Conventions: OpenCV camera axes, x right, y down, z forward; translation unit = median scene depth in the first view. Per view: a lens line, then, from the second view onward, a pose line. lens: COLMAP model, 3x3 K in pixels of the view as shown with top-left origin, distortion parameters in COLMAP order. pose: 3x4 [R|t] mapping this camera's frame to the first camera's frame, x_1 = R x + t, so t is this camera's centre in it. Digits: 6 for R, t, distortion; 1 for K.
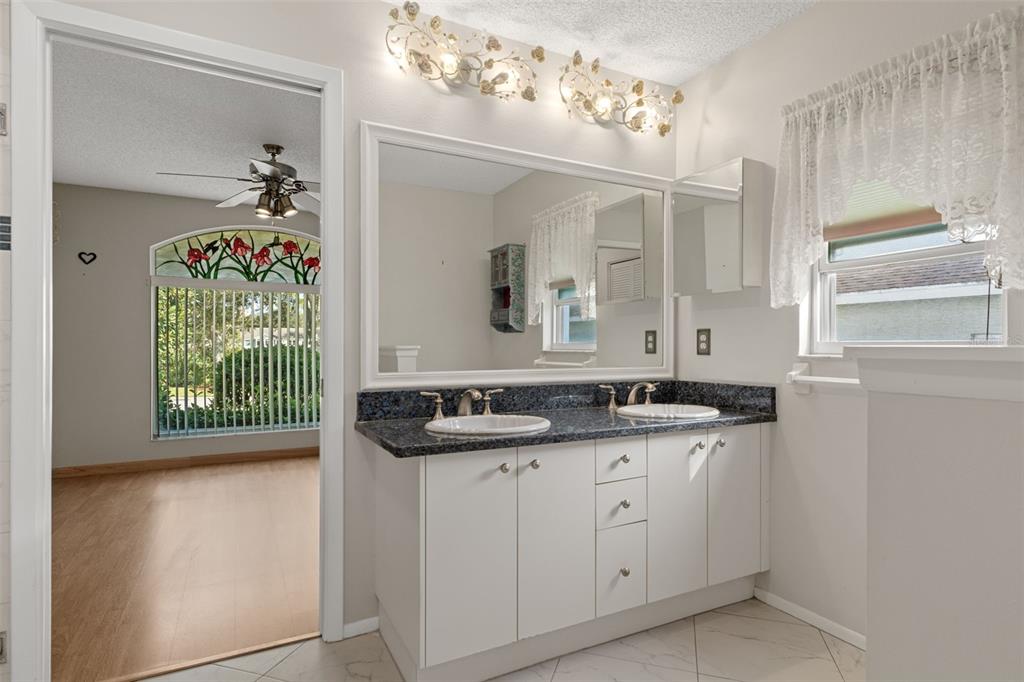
lens RADIAL K [[529.3, 0, 513.3], [0, 529.3, 345.7], [0, 0, 1]] dist [-0.003033, 0.000587]
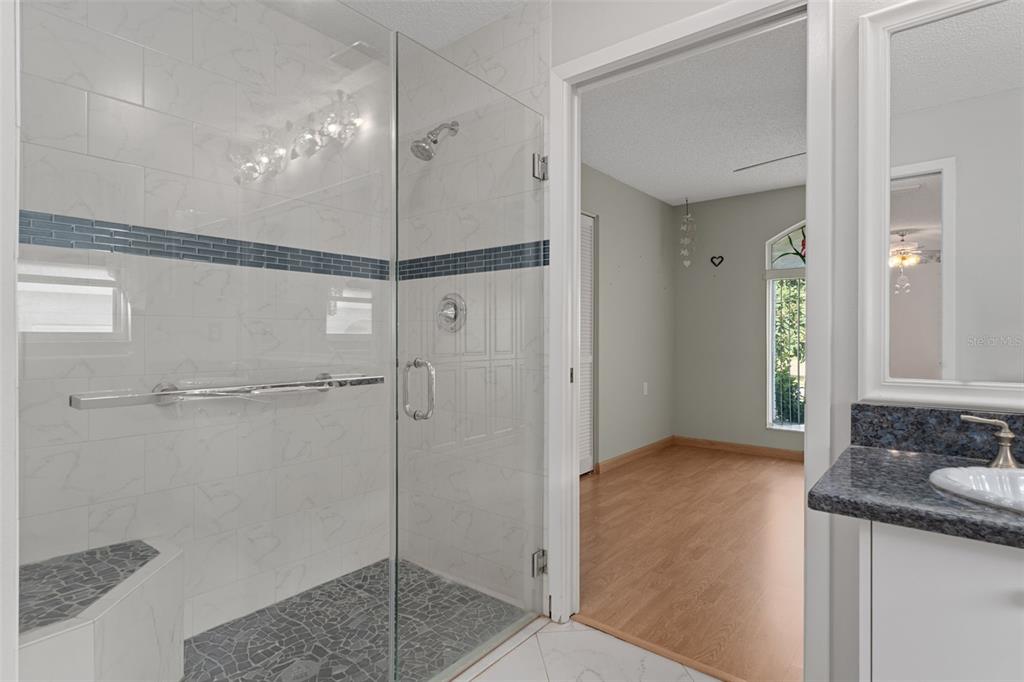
lens RADIAL K [[529.3, 0, 512.8], [0, 529.3, 335.3], [0, 0, 1]] dist [-0.003033, 0.000587]
pose [[0.396068, -0.000691, -0.918221, 0.171960], [-0.003293, 0.999992, -0.002173, 0.000113], [0.918215, 0.003884, 0.396063, 0.289491]]
